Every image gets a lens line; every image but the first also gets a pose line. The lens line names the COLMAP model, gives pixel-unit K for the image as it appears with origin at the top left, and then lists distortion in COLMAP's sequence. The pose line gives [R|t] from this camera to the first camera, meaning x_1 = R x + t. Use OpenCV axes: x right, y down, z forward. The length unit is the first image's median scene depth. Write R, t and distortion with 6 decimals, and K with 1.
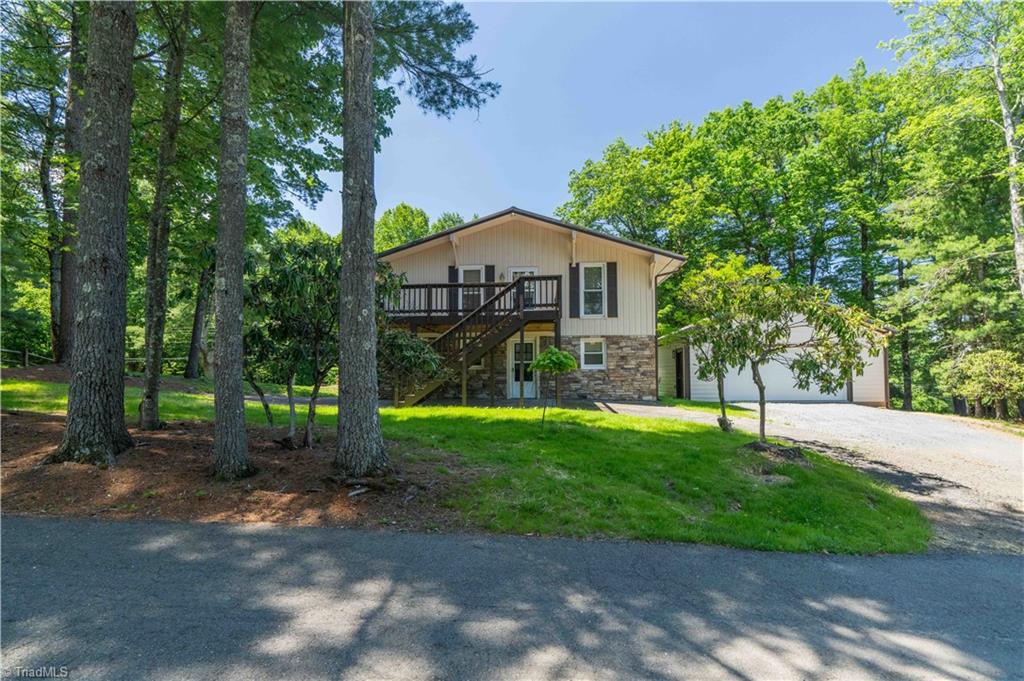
lens RADIAL K [[473.9, 0, 512.0], [0, 473.9, 340.5], [0, 0, 1]] dist [-0.001192, 0.000145]
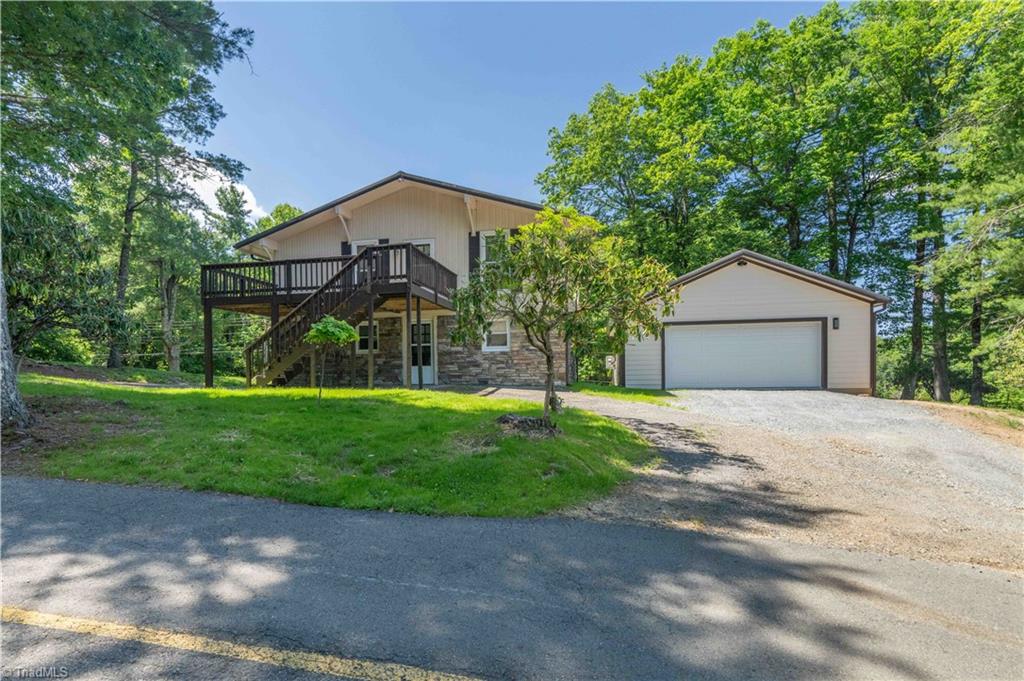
lens RADIAL K [[535.3, 0, 510.3], [0, 535.3, 376.4], [0, 0, 1]] dist [-0.003259, -0.001769]
pose [[0.987722, -0.007697, -0.156033, 0.354120], [0.018456, 0.997541, 0.067619, 0.039584], [0.155129, -0.069668, 0.985435, 0.006184]]
